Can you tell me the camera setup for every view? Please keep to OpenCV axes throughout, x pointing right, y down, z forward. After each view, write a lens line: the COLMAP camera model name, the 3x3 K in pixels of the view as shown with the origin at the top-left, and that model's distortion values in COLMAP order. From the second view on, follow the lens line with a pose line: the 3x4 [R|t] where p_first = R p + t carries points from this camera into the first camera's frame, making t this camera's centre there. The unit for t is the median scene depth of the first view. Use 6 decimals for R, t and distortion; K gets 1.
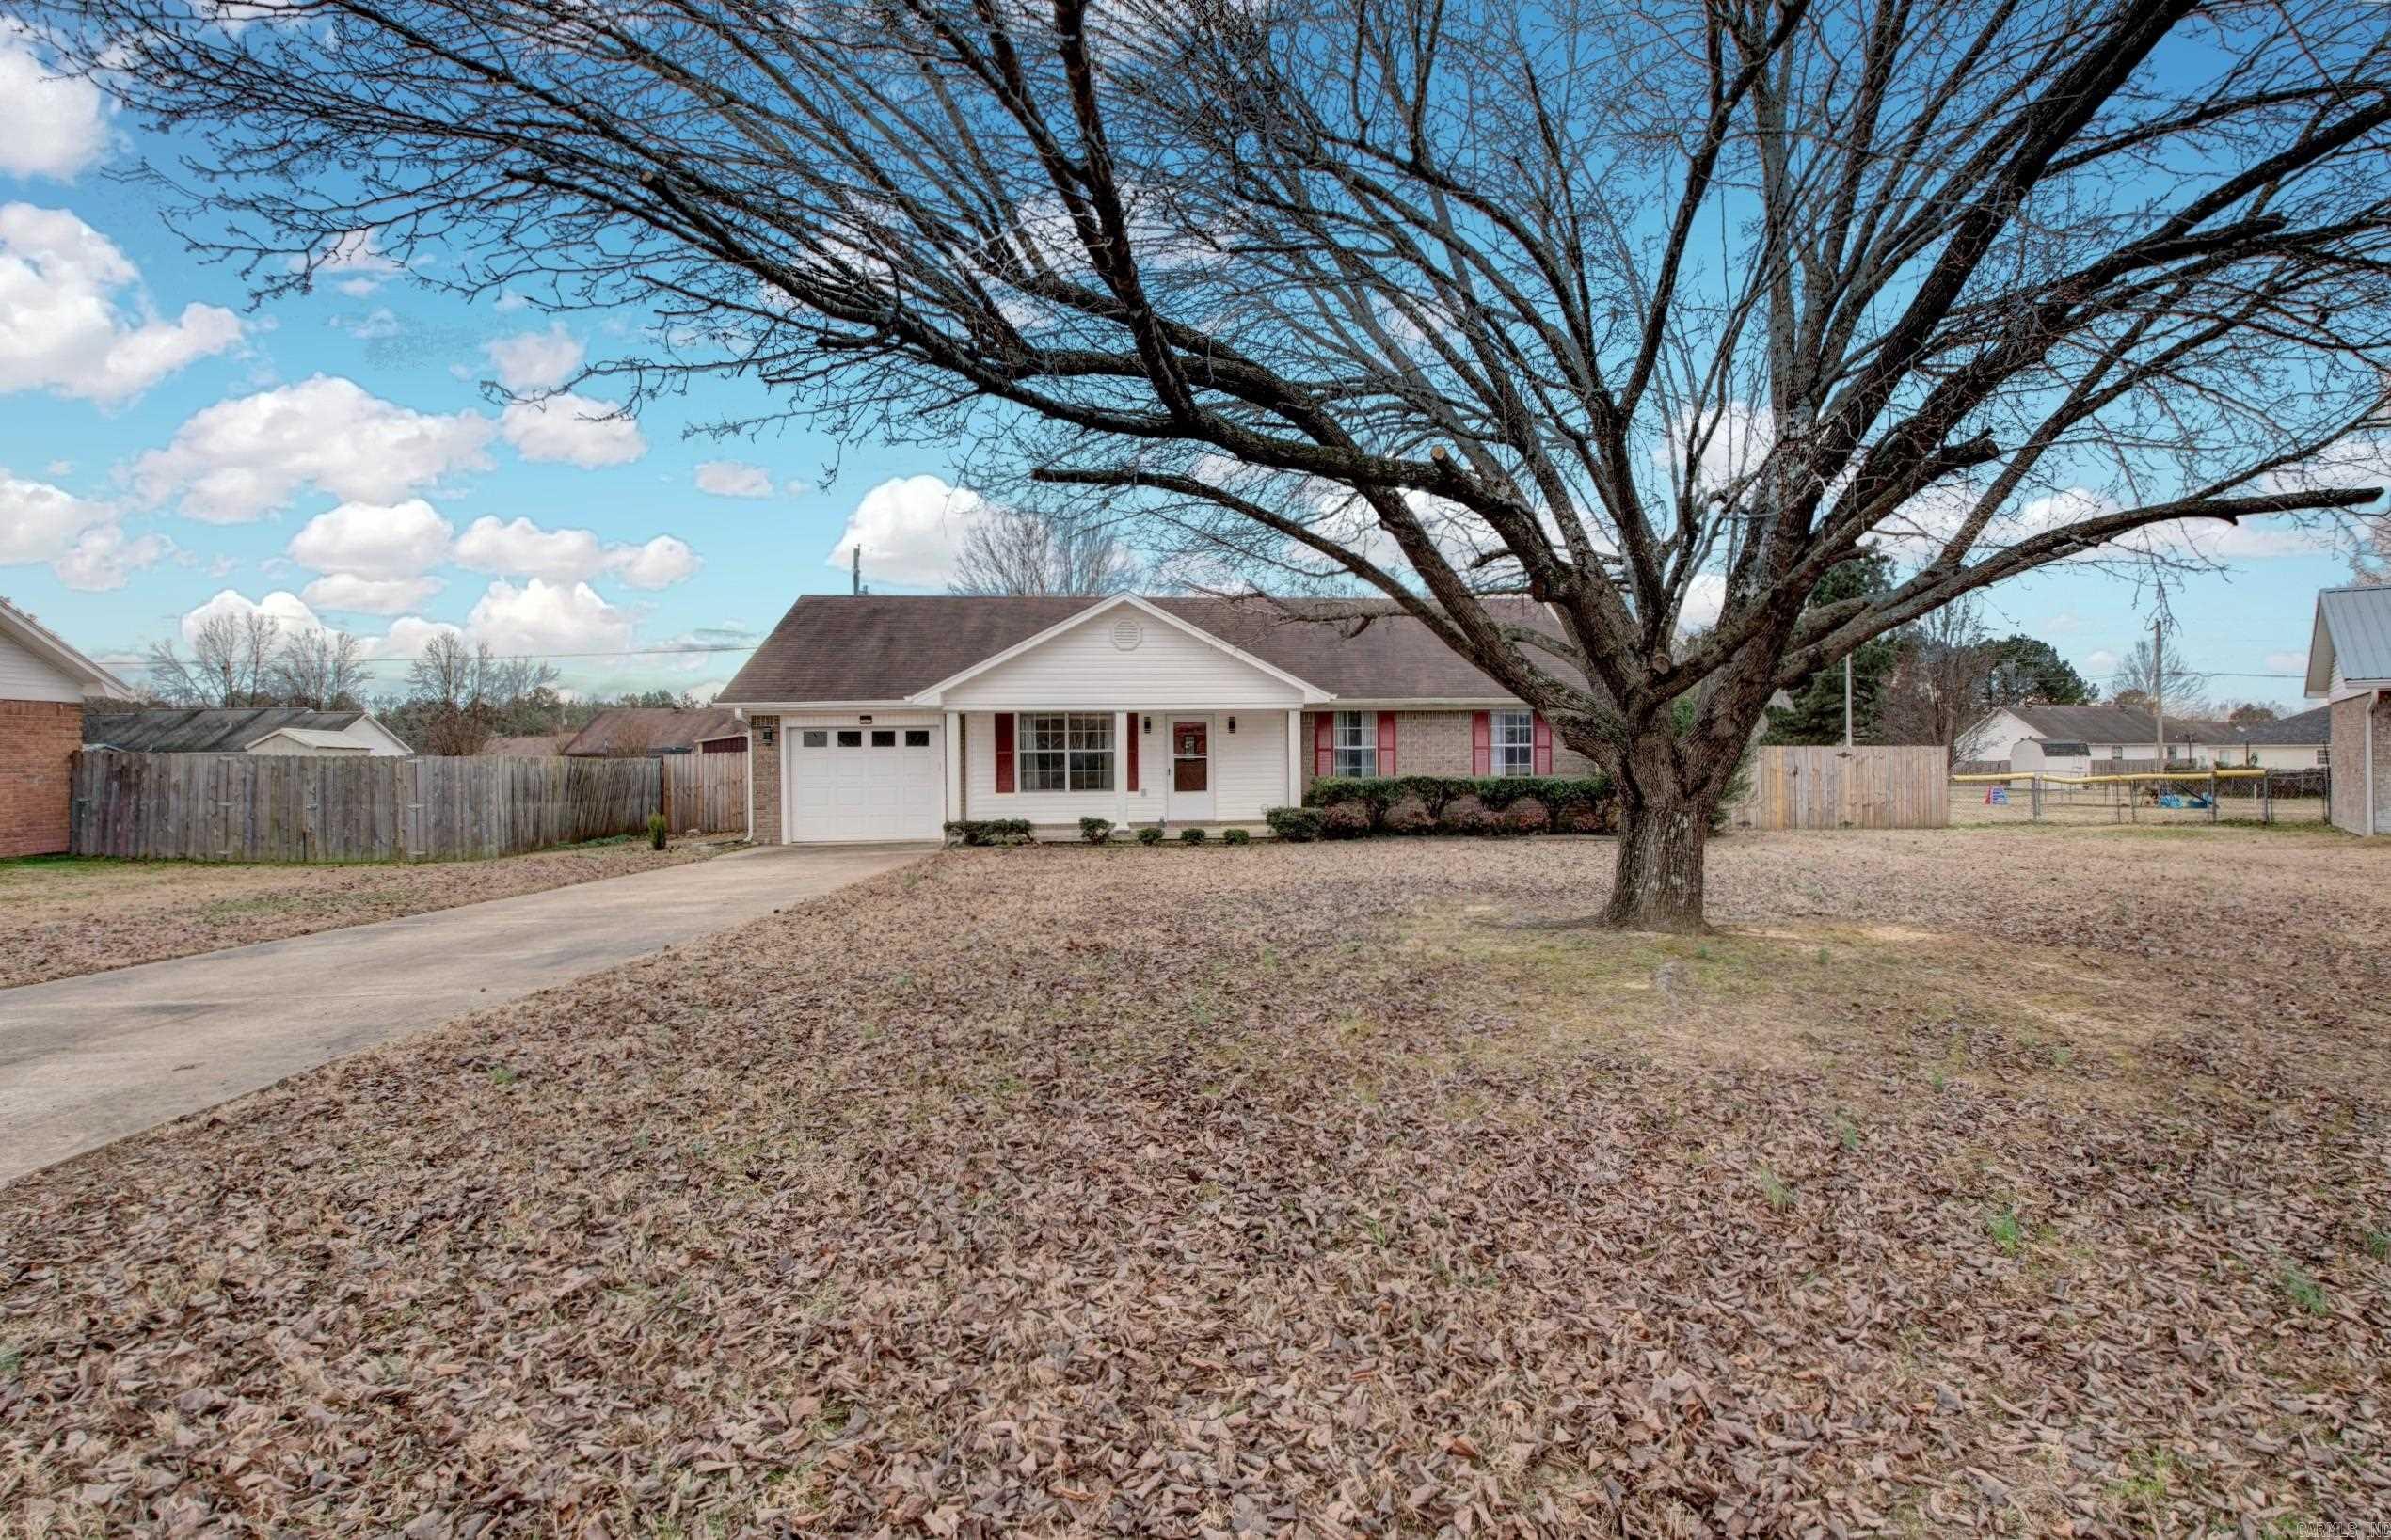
lens RADIAL K [[1123.0, 0, 1192.8], [0, 1123.0, 763.9], [0, 0, 1]] dist [0.025278, -0.032826]
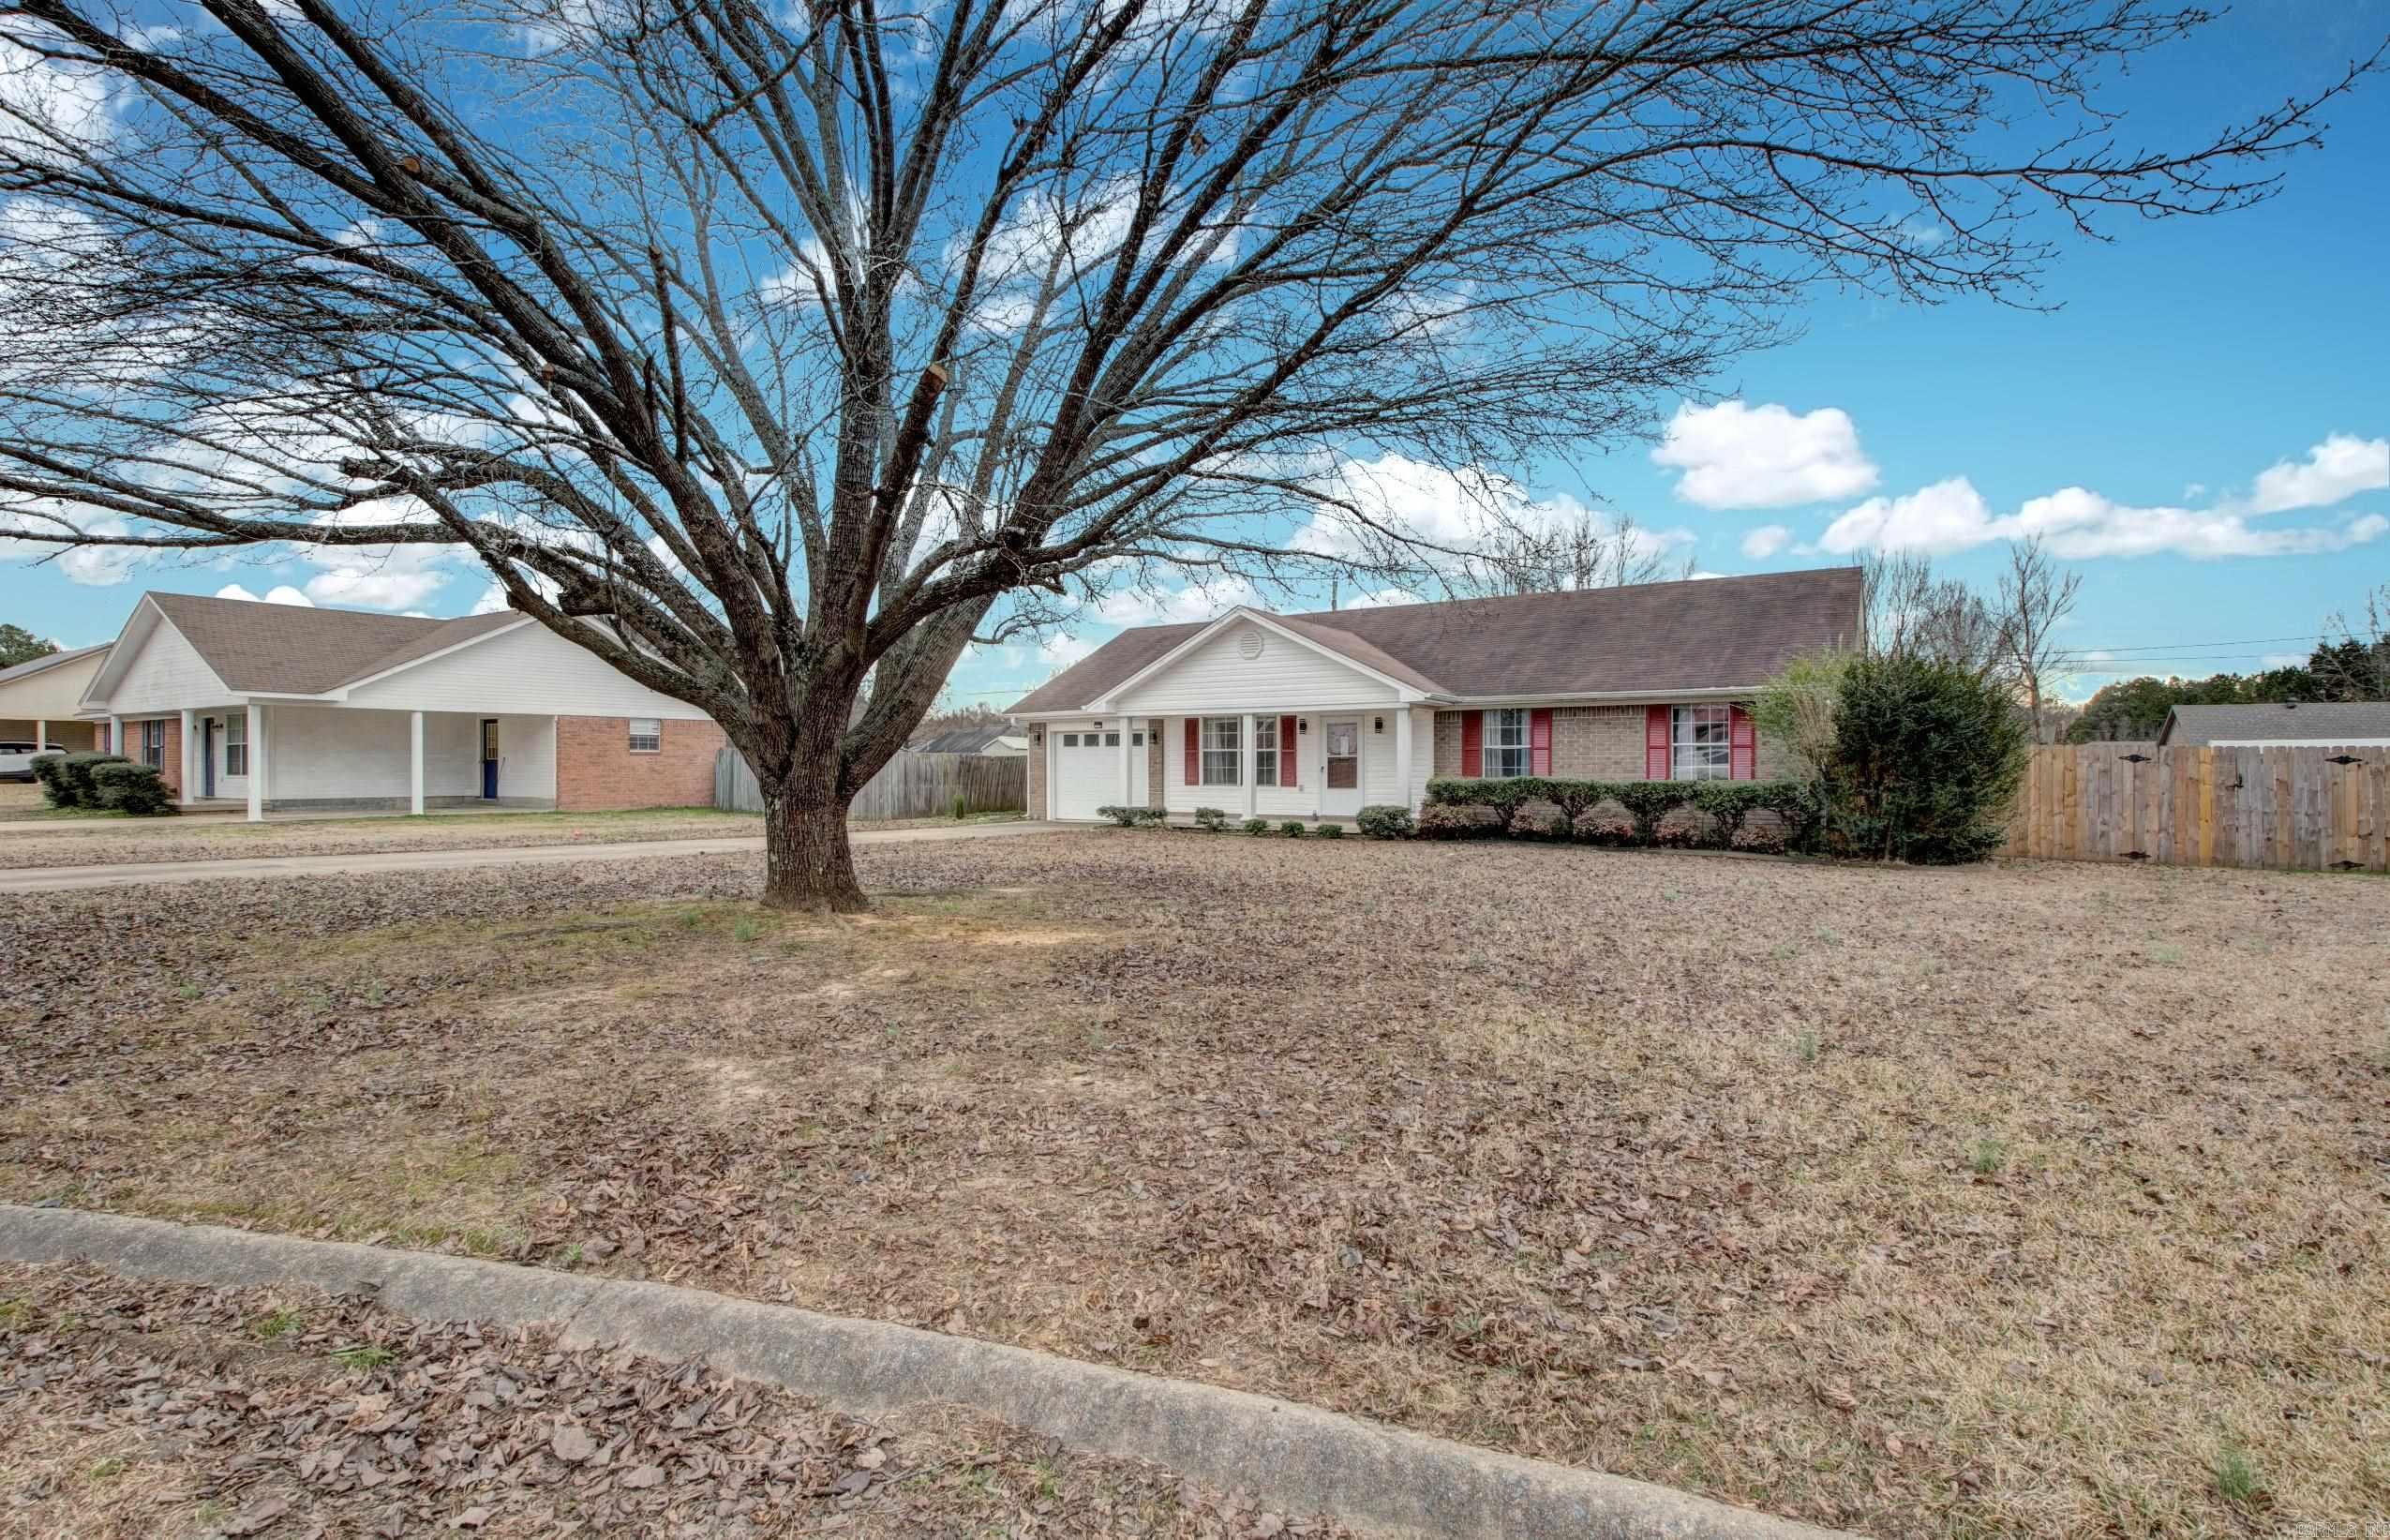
lens RADIAL K [[1122.7, 0, 1192.3], [0, 1122.7, 763.9], [0, 0, 1]] dist [0.025278, -0.032826]
pose [[0.770228, 0.008545, -0.637712, 0.573605], [-0.012099, 0.999926, -0.001214, 0.004327], [0.637654, 0.008651, 0.770274, 0.100087]]
